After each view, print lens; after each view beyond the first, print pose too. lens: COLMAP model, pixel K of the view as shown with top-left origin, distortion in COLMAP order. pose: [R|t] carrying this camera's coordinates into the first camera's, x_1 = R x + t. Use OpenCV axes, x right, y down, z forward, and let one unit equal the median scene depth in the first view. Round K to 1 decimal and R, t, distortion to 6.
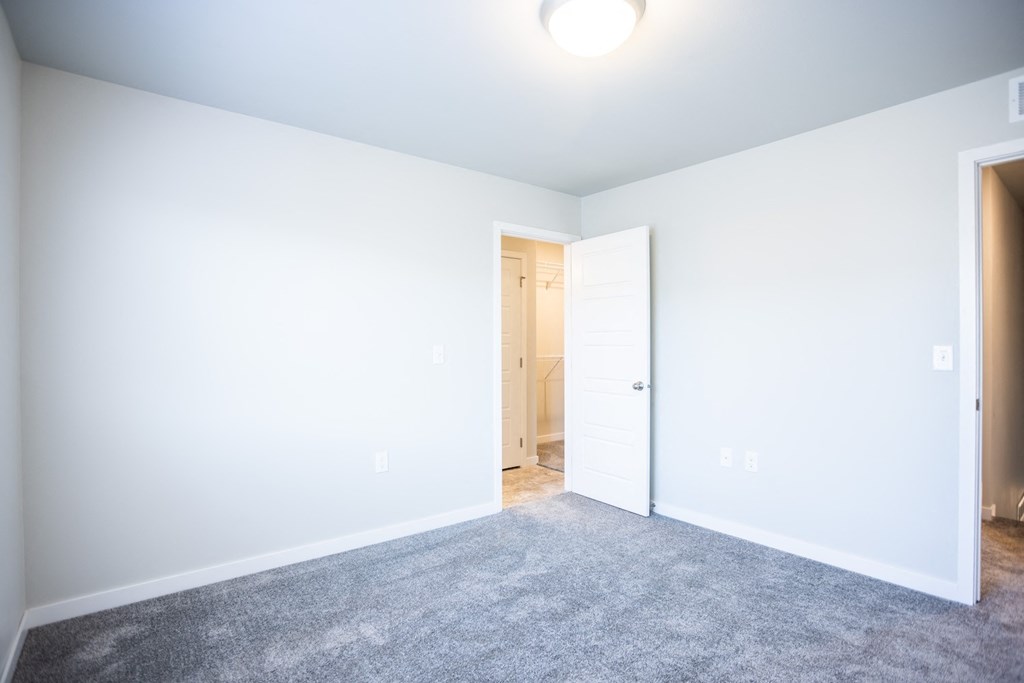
lens RADIAL K [[503.3, 0, 508.0], [0, 503.3, 343.1], [0, 0, 1]] dist [-0.071899, 0.027841]
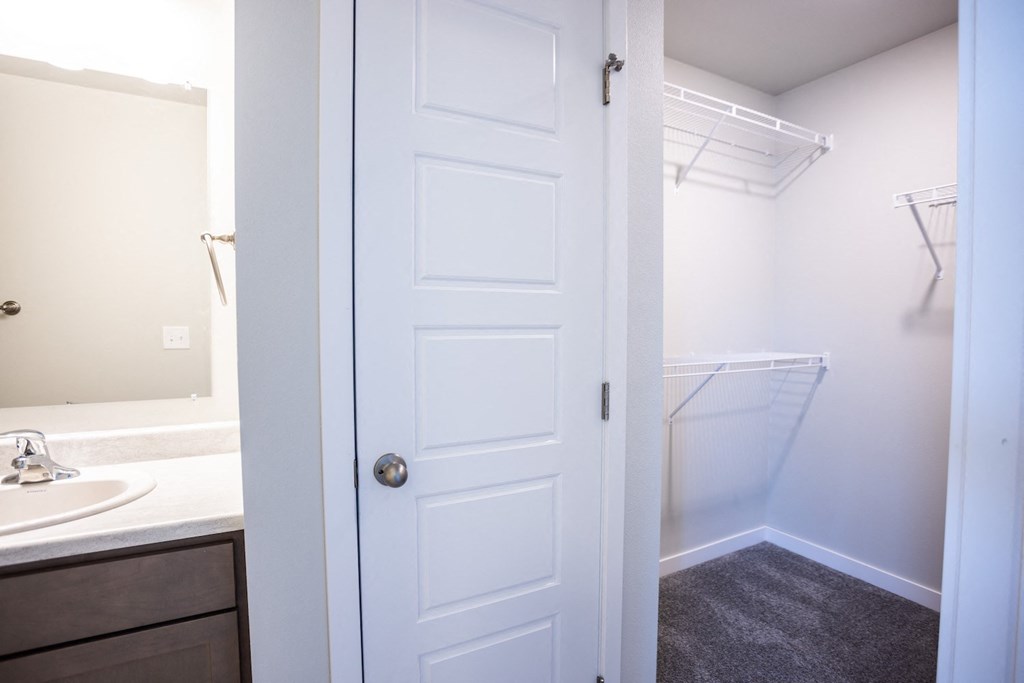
lens RADIAL K [[503.3, 0, 508.0], [0, 503.3, 343.1], [0, 0, 1]] dist [-0.071899, 0.027841]
pose [[0.983436, 0.008988, -0.181032, 0.023856], [-0.000920, 0.999004, 0.044603, -0.001842], [0.181253, -0.043698, 0.982465, 0.754337]]
